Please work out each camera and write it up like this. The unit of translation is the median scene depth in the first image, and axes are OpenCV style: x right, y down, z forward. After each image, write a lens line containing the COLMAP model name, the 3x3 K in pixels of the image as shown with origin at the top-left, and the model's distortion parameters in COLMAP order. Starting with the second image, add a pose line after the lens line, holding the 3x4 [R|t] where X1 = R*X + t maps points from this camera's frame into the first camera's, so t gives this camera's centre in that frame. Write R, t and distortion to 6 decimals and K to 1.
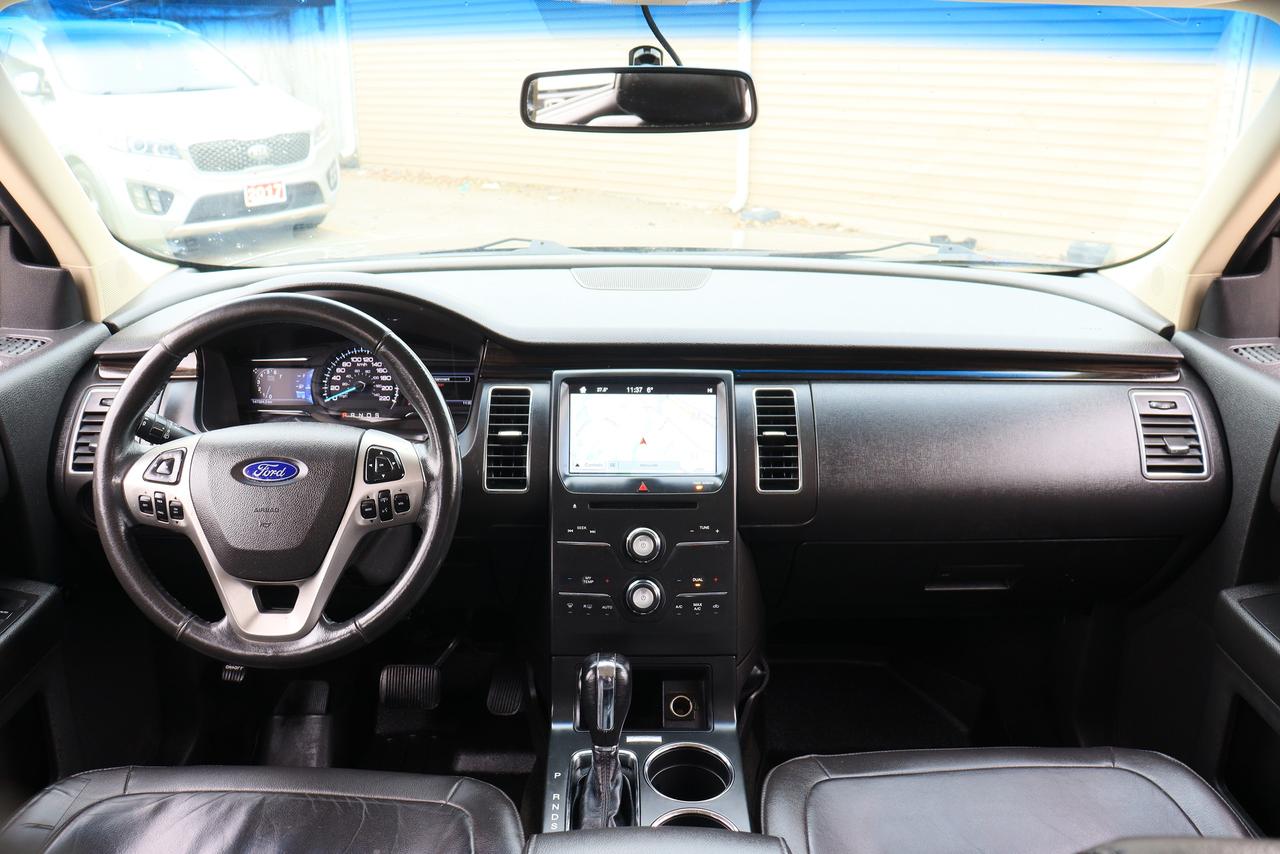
lens RADIAL K [[1132.0, 0, 652.6], [0, 1132.0, 419.8], [0, 0, 1]] dist [-0.136312, 0.103001]
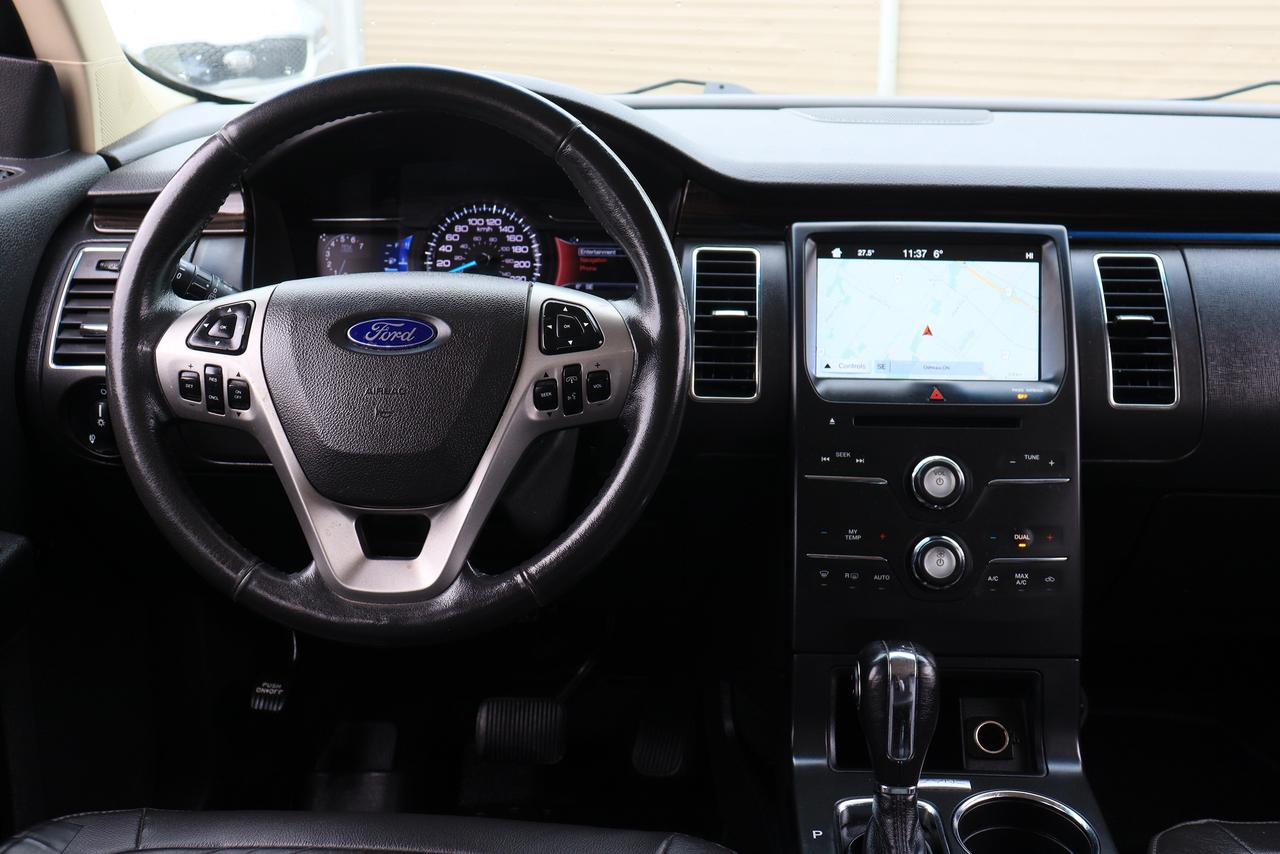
lens RADIAL K [[1473.9, 0, 643.7], [0, 1473.9, 430.1], [0, 0, 1]] dist [-0.022511, 0.000000]
pose [[0.998738, 0.013311, -0.048420, -0.133971], [-0.014526, 0.999586, -0.024837, 0.102197], [0.048070, 0.025509, 0.998518, 0.143183]]
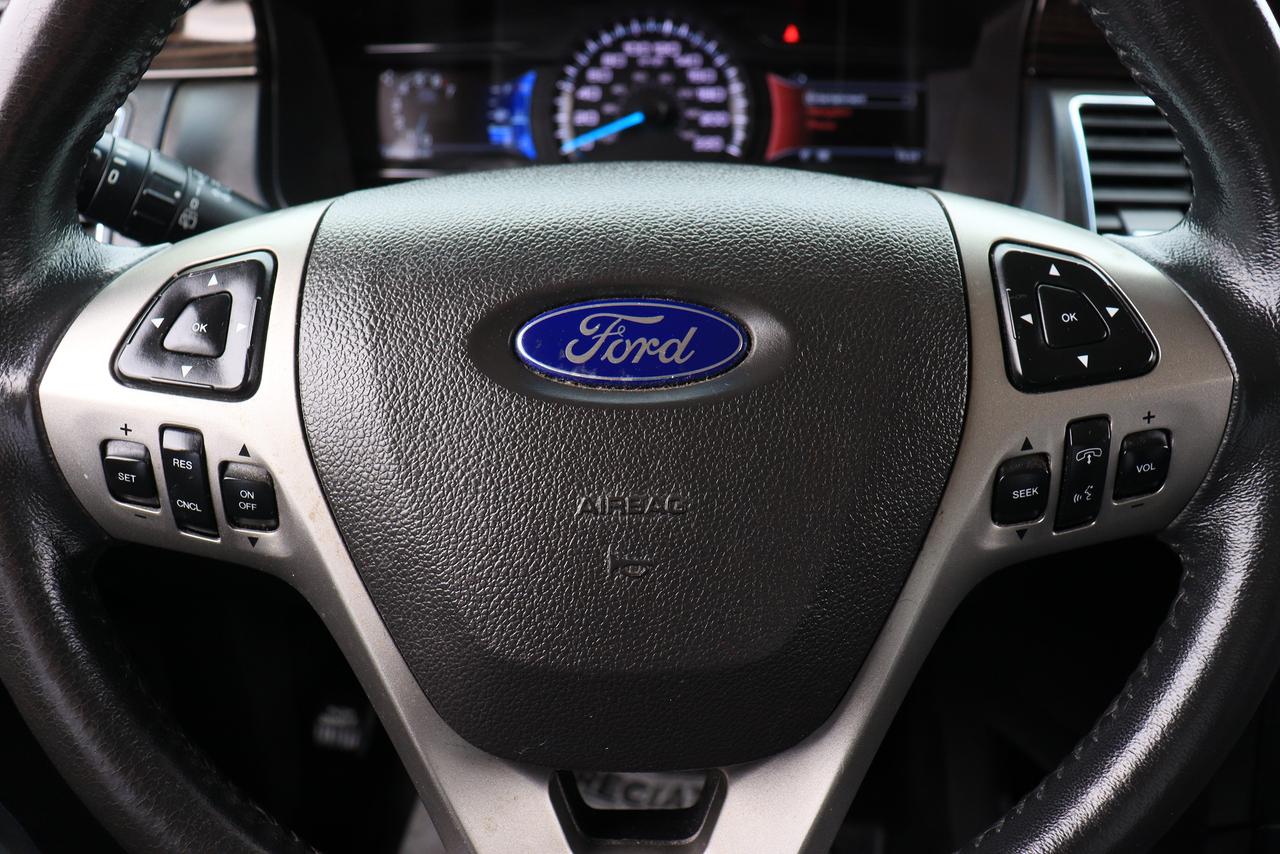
lens RADIAL K [[1147.3, 0, 642.9], [0, 1147.3, 425.5], [0, 0, 1]] dist [-0.107859, 0.027172]
pose [[0.999907, 0.003672, -0.013098, -0.286875], [-0.001633, 0.988313, 0.152431, 0.021738], [0.013505, -0.152396, 0.988227, 0.635822]]
